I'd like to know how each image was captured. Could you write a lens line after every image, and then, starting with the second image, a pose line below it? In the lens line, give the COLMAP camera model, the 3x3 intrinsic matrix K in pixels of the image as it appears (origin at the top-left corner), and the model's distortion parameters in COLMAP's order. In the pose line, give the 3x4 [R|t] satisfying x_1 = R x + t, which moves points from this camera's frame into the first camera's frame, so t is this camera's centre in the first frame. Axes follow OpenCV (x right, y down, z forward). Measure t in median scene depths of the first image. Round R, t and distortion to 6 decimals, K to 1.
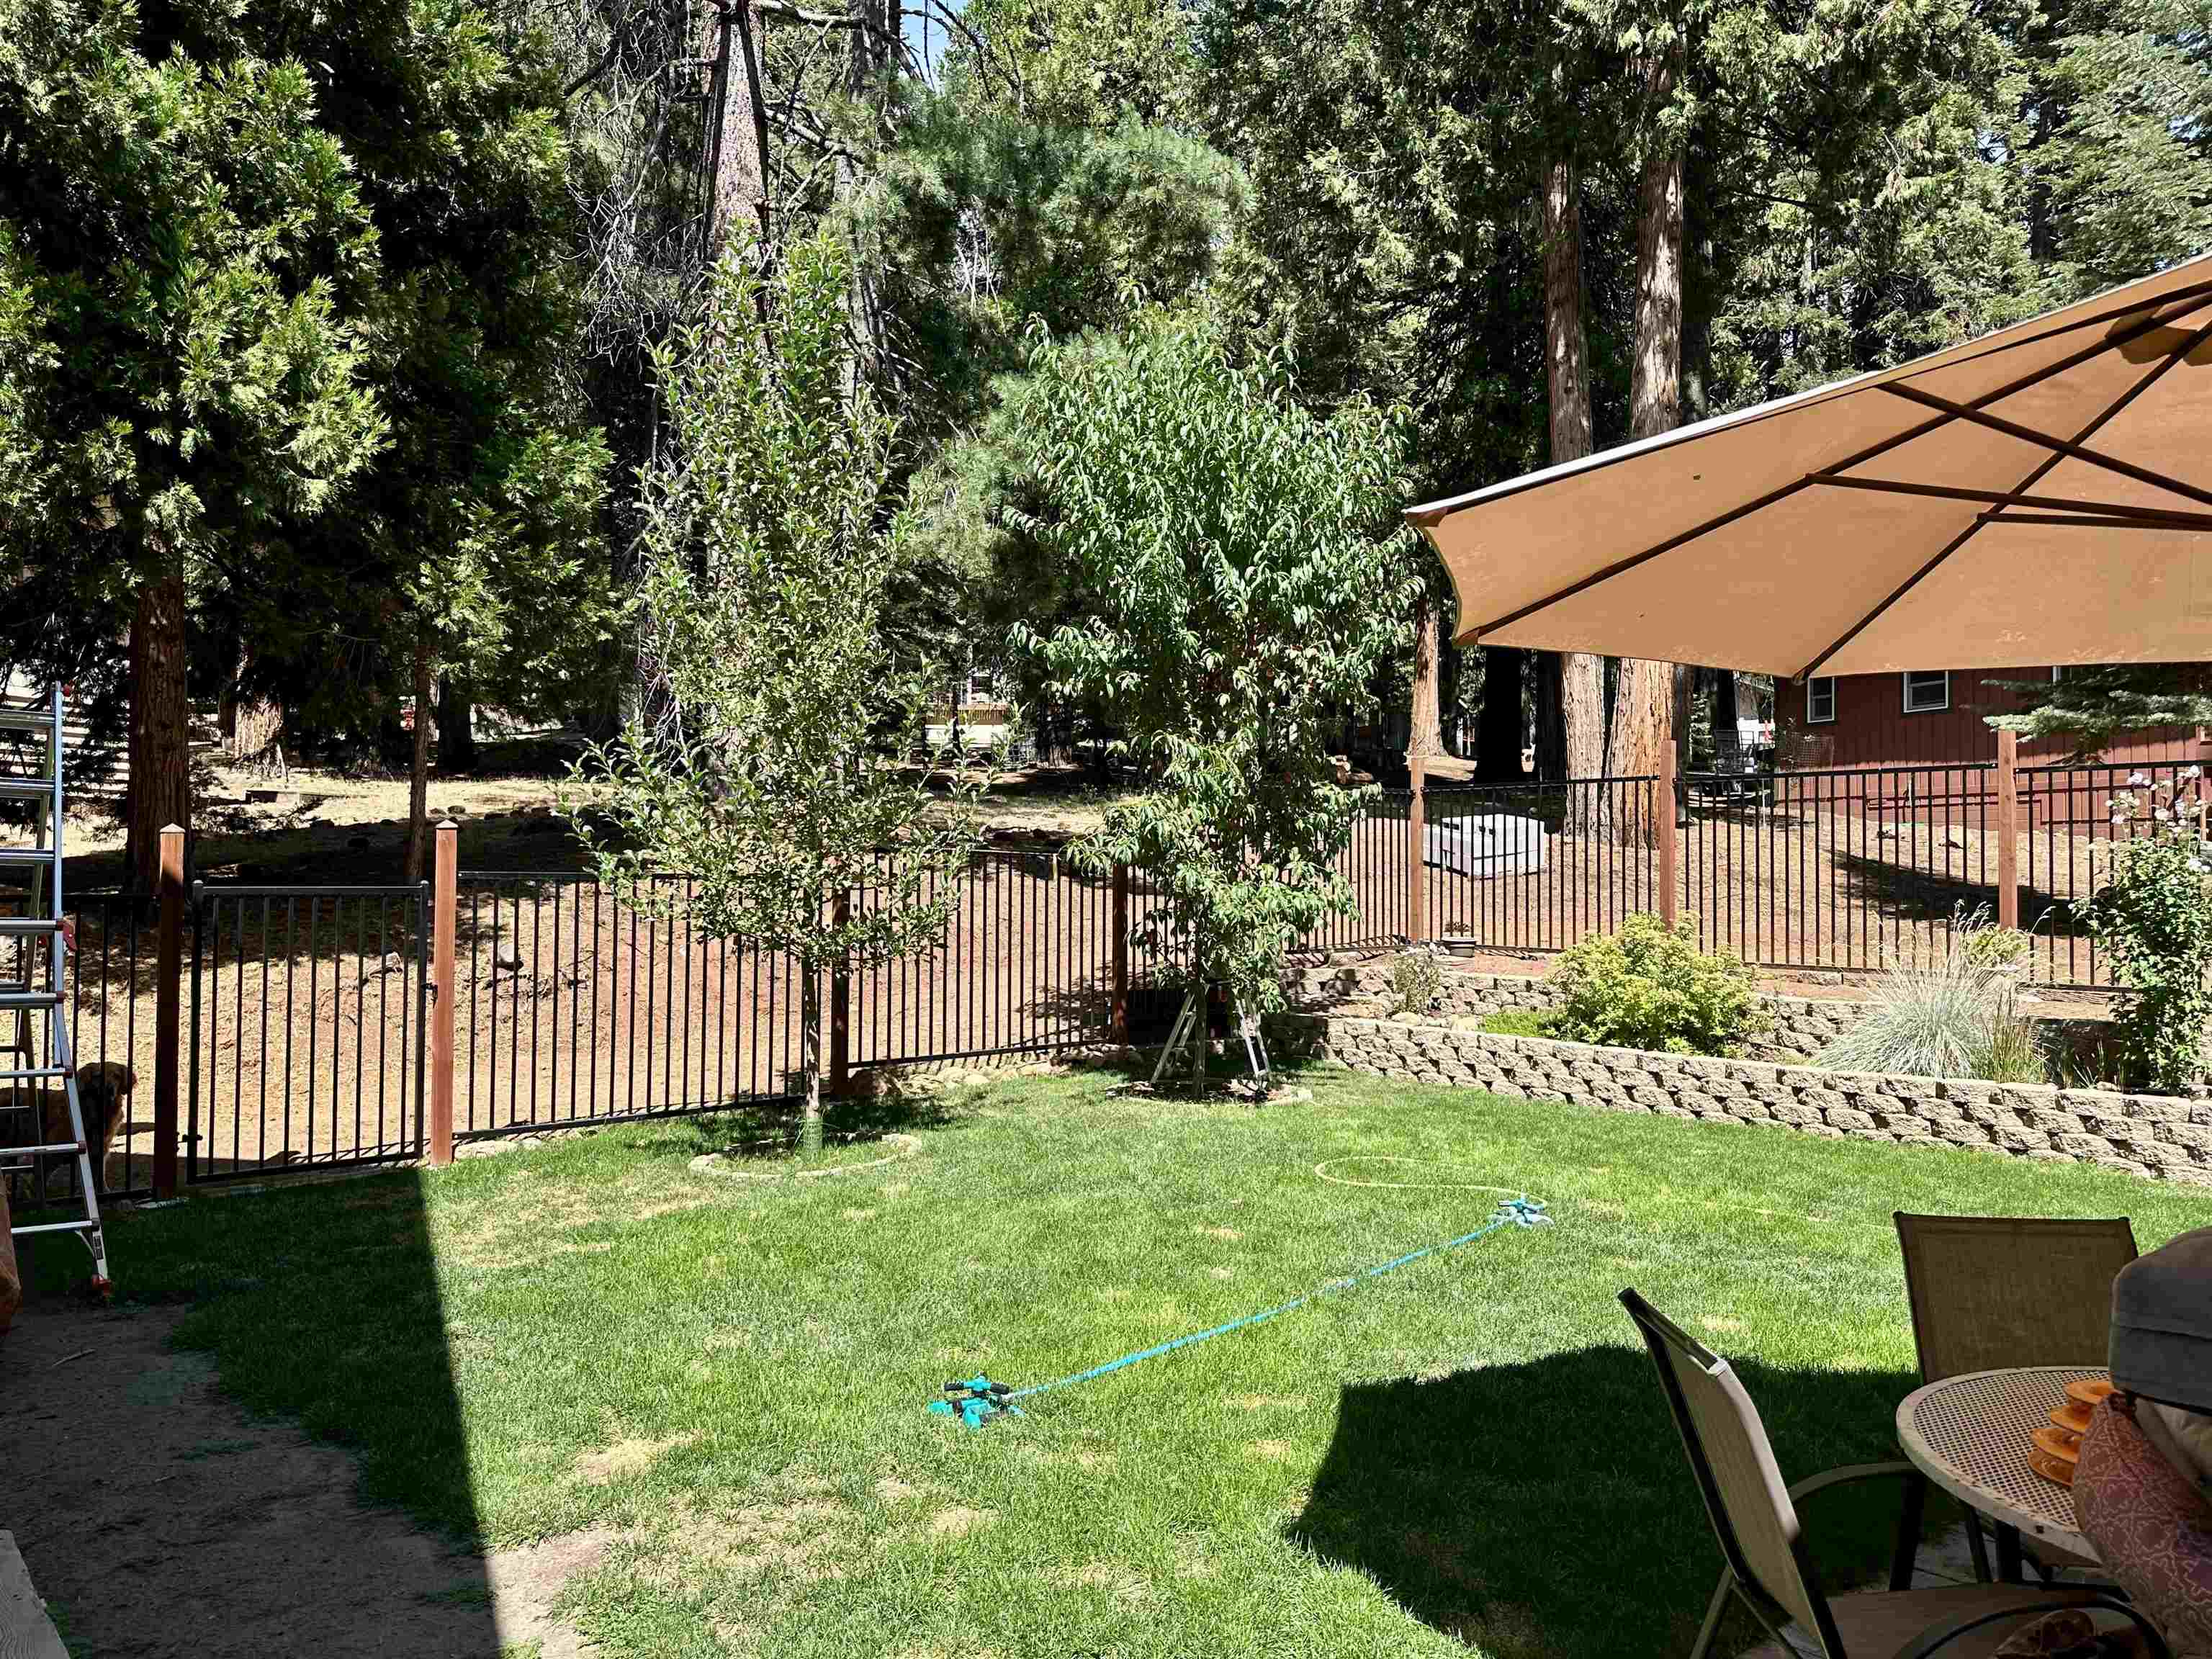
lens RADIAL K [[1553.8, 0, 1115.6], [0, 1553.8, 846.4], [0, 0, 1]] dist [0.078845, -0.106914]
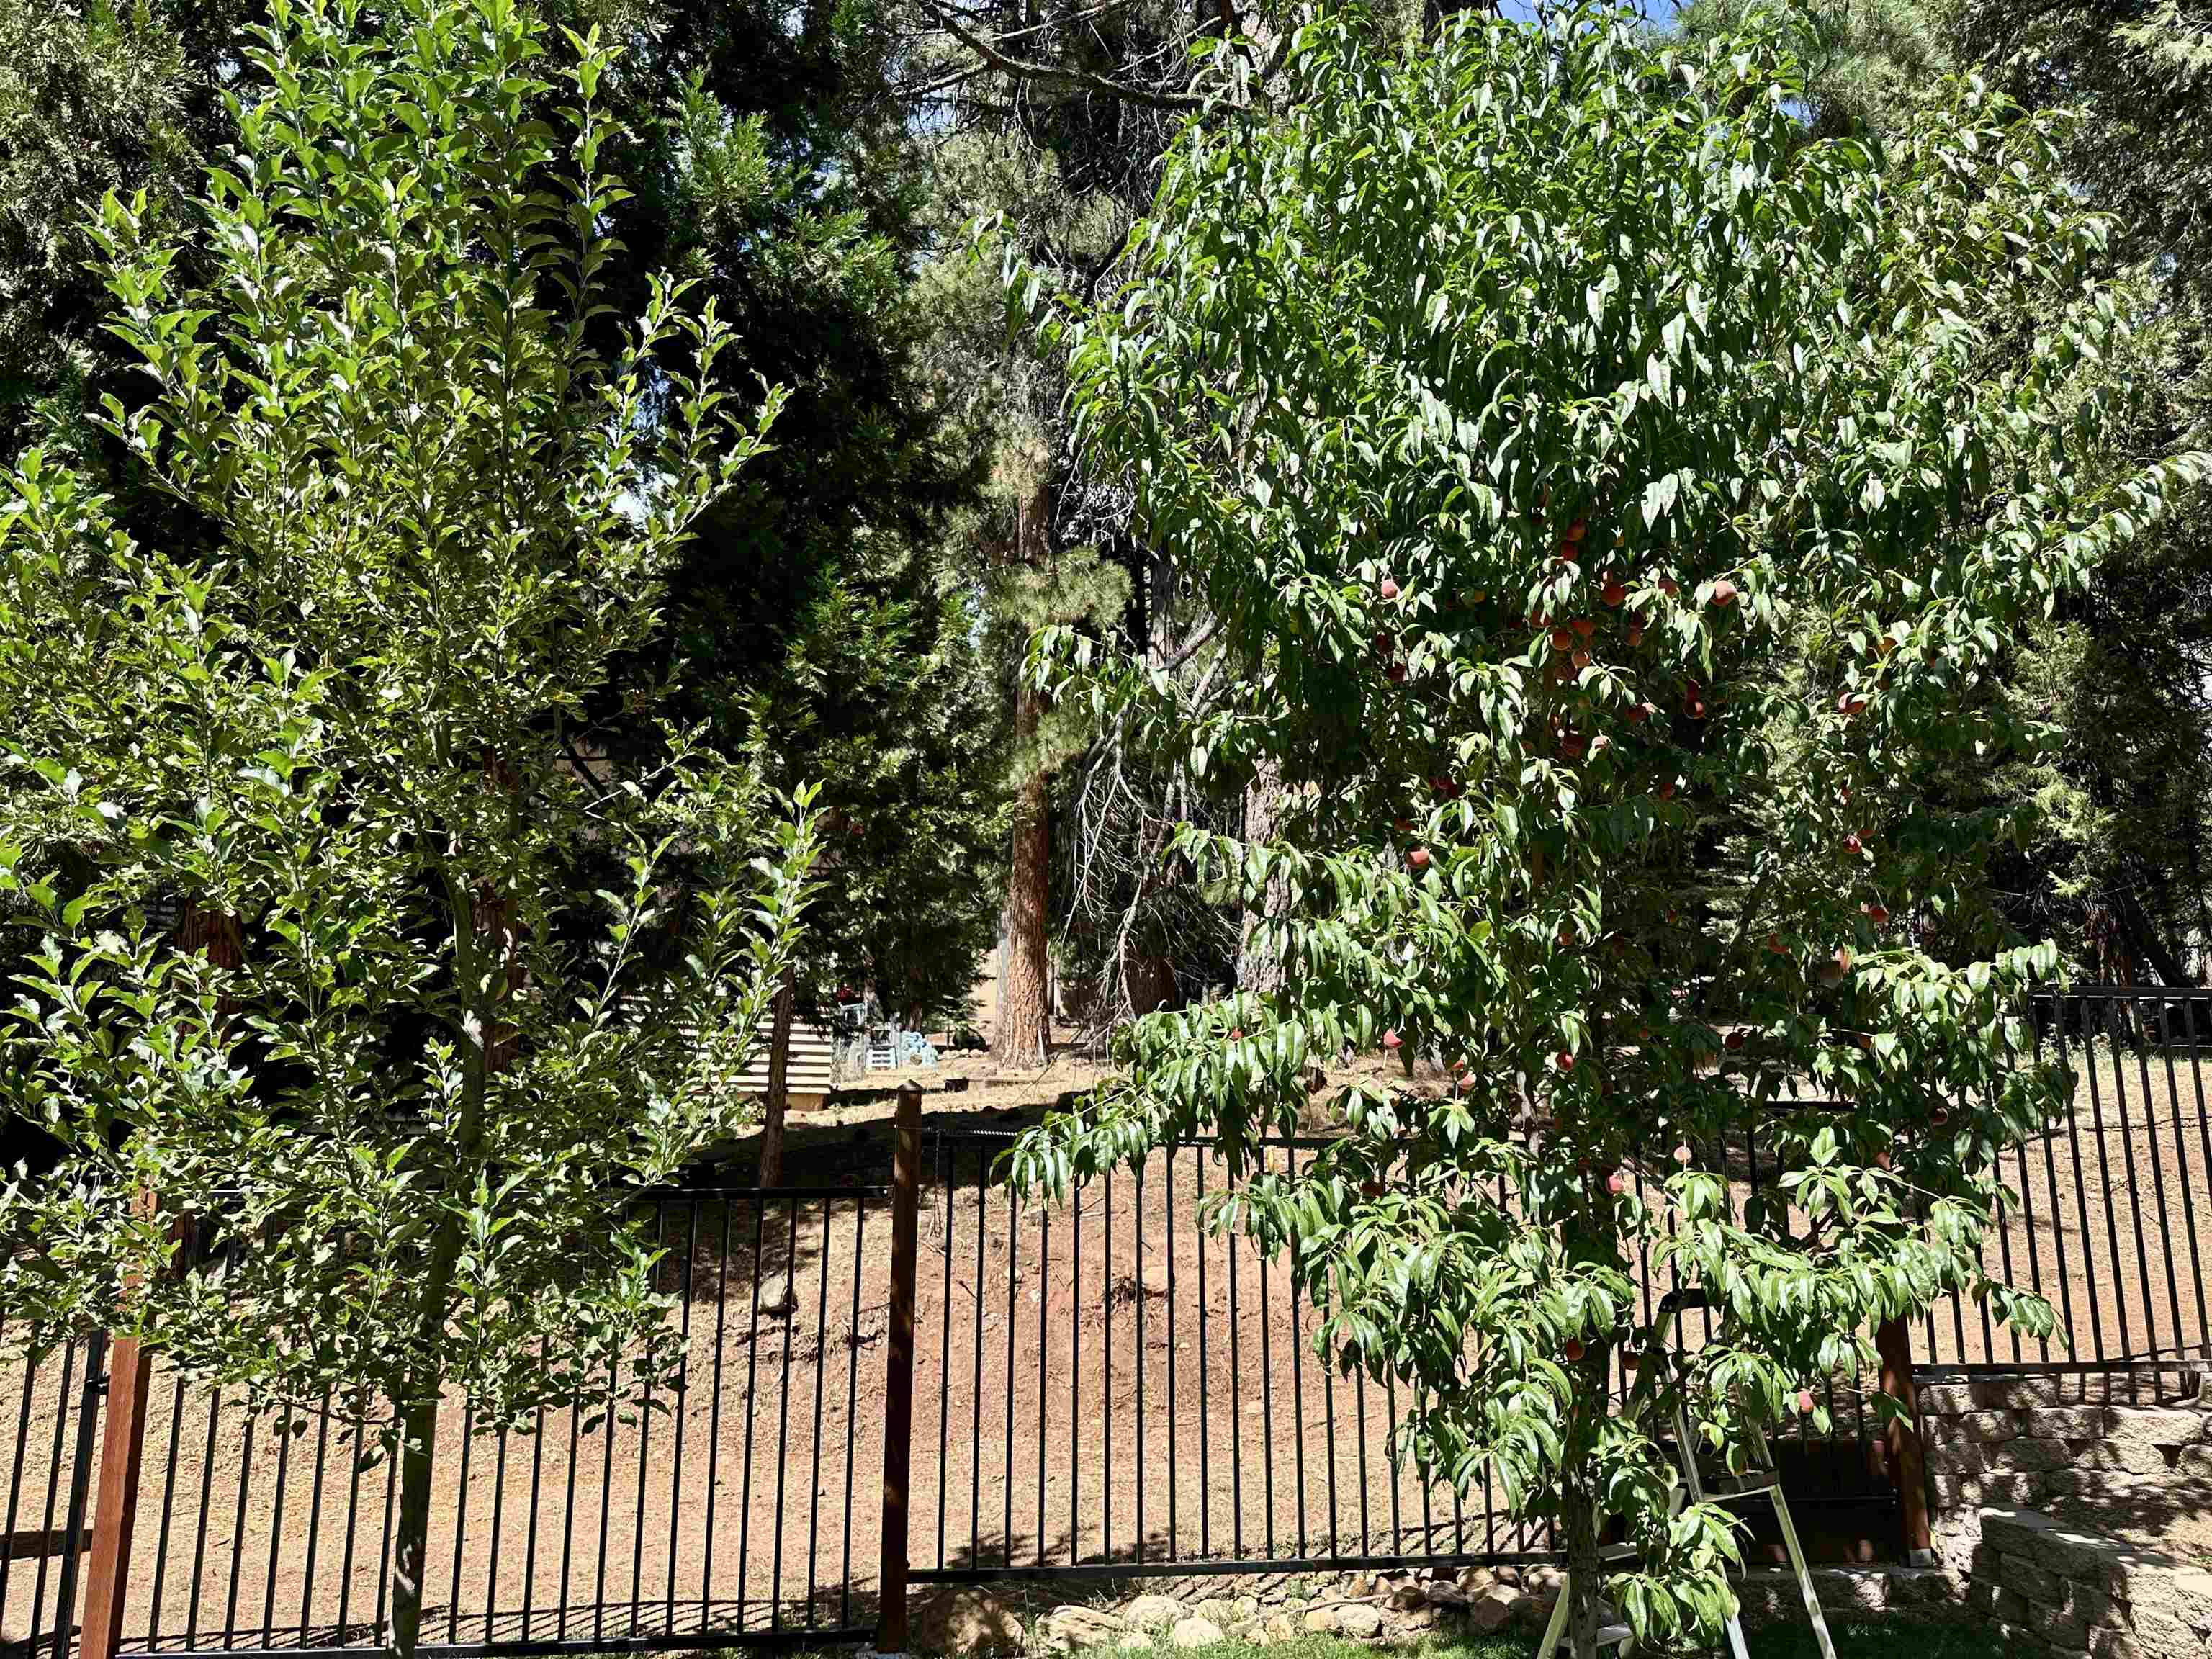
lens RADIAL K [[1553.8, 0, 1099.2], [0, 1553.8, 835.6], [0, 0, 1]] dist [0.078845, -0.106914]
pose [[0.818424, -0.121330, -0.561659, 0.161210], [0.015668, 0.981802, -0.189259, 0.000585], [0.574401, 0.146094, 0.805432, 0.481212]]
